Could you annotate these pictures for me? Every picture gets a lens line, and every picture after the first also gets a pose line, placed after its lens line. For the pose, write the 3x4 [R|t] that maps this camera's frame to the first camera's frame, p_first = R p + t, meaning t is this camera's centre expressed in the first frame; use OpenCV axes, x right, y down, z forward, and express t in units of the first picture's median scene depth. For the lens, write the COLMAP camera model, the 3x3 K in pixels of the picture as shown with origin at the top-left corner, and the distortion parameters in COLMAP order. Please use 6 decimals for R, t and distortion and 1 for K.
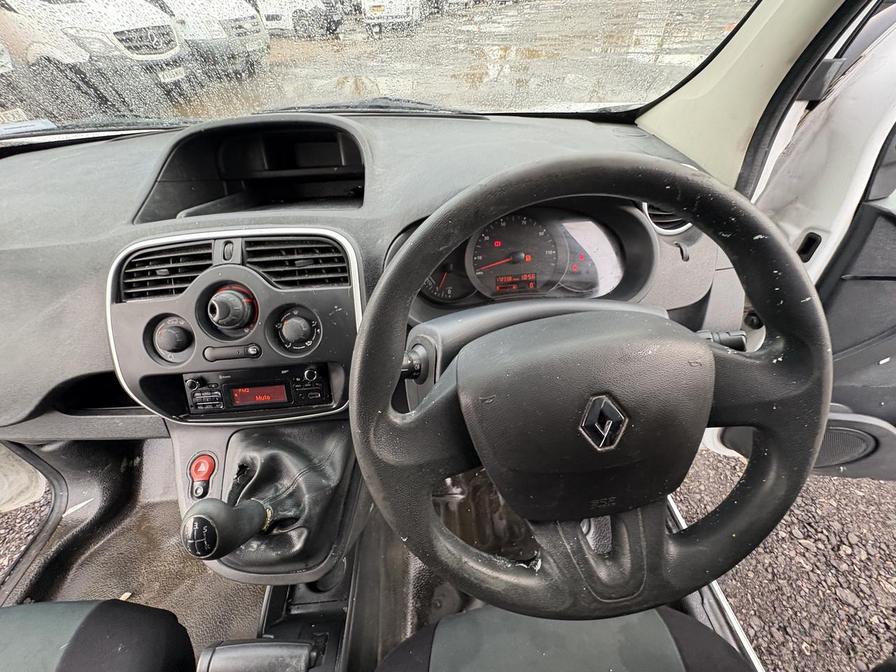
lens RADIAL K [[355.4, 0, 449.3], [0, 355.4, 336.7], [0, 0, 1]] dist [-0.001006, 0.000141]
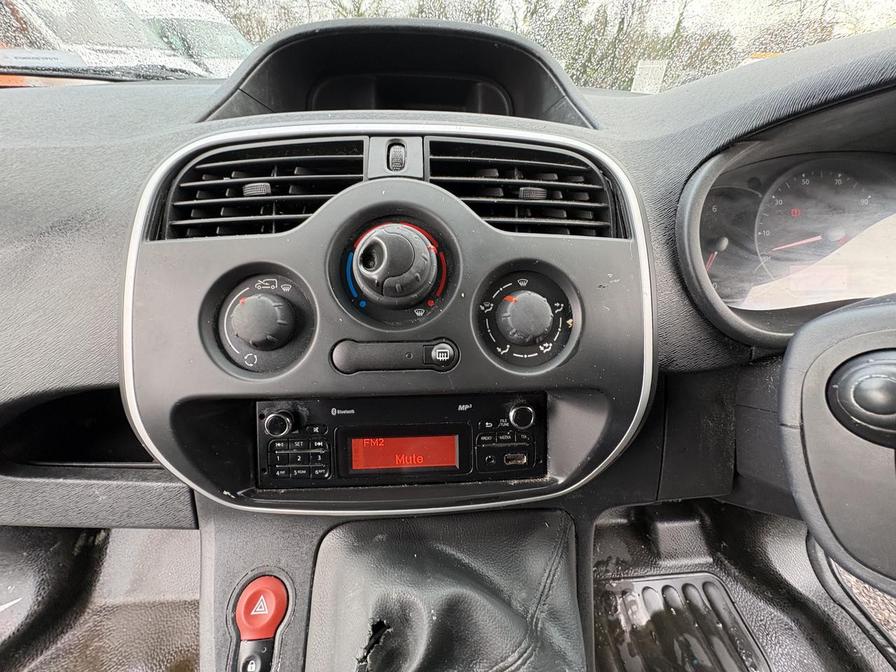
lens RADIAL K [[355.4, 0, 447.4], [0, 355.4, 336.2], [0, 0, 1]] dist [-0.001006, 0.000141]
pose [[0.998181, 0.056772, 0.020277, -0.497417], [-0.052939, 0.986390, -0.155669, 0.078423], [-0.028838, 0.154313, 0.987601, 0.491012]]
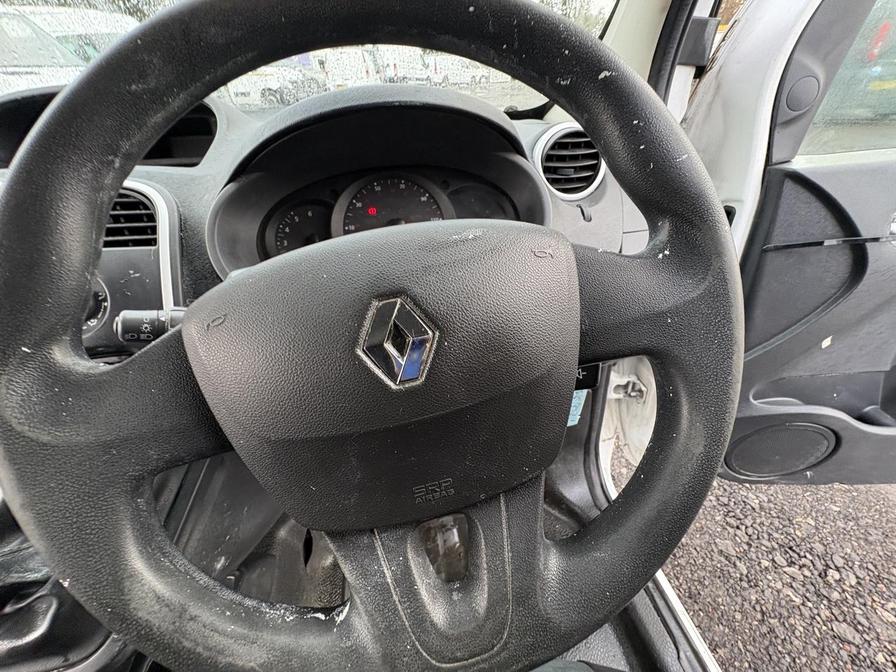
lens RADIAL K [[355.4, 0, 450.6], [0, 355.4, 338.4], [0, 0, 1]] dist [-0.001006, 0.000141]
pose [[0.996143, -0.047554, 0.073747, 0.264874], [0.057525, 0.988537, -0.139587, 0.181214], [-0.066264, 0.143291, 0.987460, 0.213472]]
